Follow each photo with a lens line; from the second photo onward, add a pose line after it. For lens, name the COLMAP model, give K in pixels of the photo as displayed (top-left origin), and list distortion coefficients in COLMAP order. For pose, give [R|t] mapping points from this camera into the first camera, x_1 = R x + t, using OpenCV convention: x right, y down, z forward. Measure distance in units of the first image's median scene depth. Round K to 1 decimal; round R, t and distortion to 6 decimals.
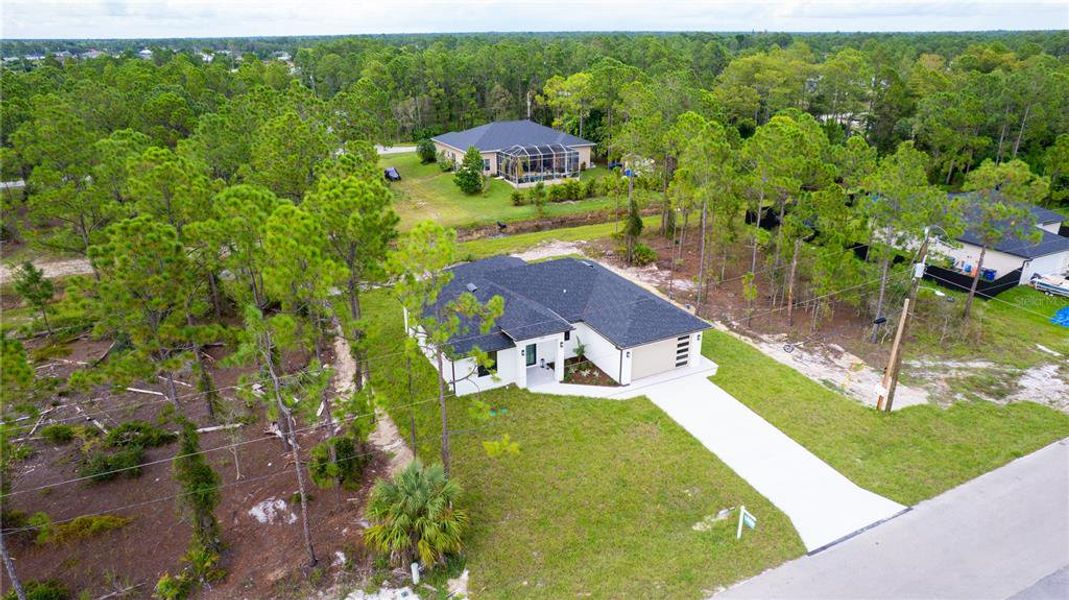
lens RADIAL K [[662.9, 0, 535.6], [0, 662.9, 301.5], [0, 0, 1]] dist [-0.031827, -0.000740]
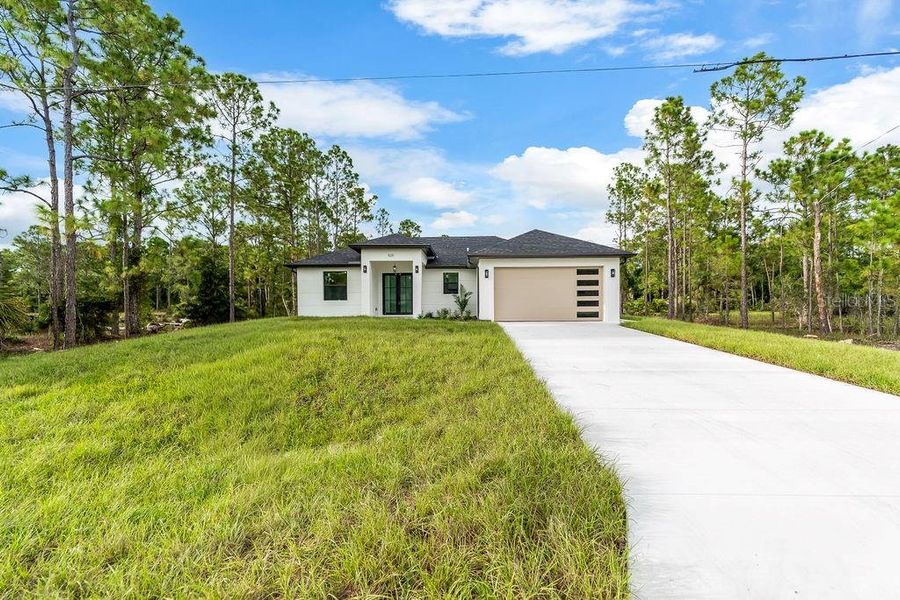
lens RADIAL K [[358.6, 0, 451.0], [0, 358.6, 305.2], [0, 0, 1]] dist [-0.003413, -0.000516]
pose [[0.878880, 0.006227, -0.477003, 0.275440], [-0.178449, 0.931612, -0.316631, 0.228698], [0.442410, 0.363401, 0.819886, 0.643157]]
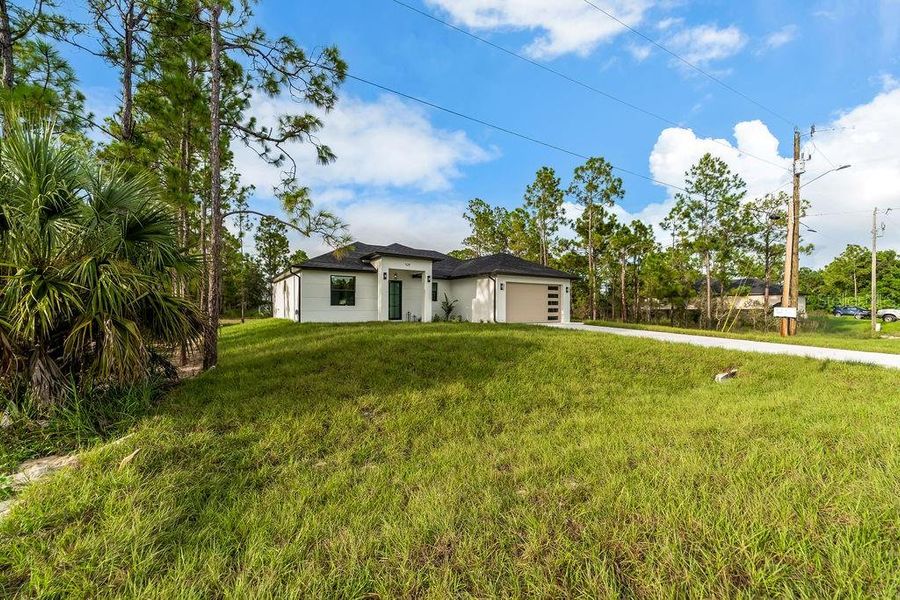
lens RADIAL K [[358.6, 0, 449.4], [0, 358.6, 303.2], [0, 0, 1]] dist [-0.003413, -0.000516]
pose [[0.995053, 0.010306, 0.098807, 0.017854], [0.028275, 0.924087, -0.381136, 0.273629], [-0.095234, 0.382044, 0.919224, 0.530092]]
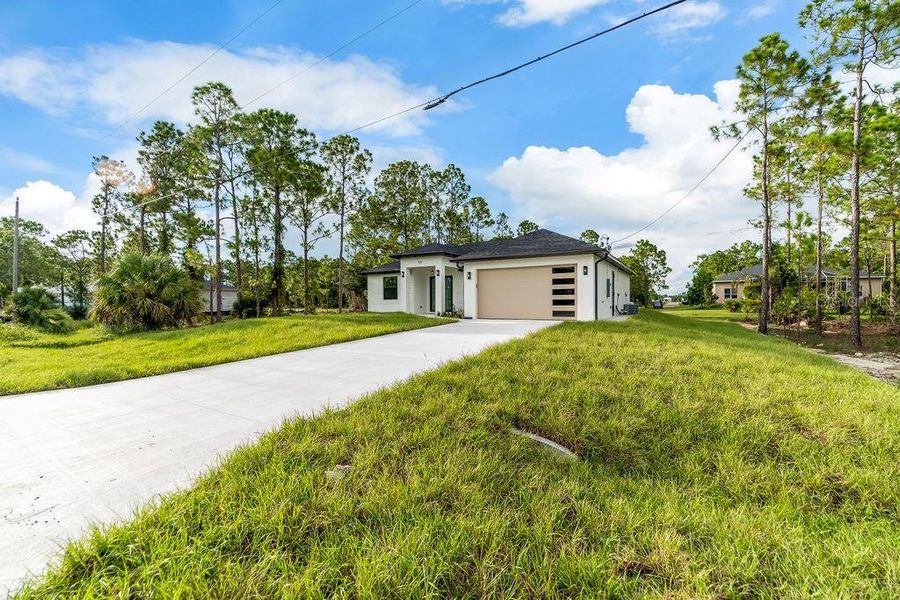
lens RADIAL K [[358.6, 0, 454.5], [0, 358.6, 301.6], [0, 0, 1]] dist [-0.003413, -0.000516]
pose [[0.542024, 0.004259, -0.840352, 0.467773], [-0.311943, 0.929560, -0.196491, 0.189627], [0.780321, 0.368645, 0.505173, 0.738952]]
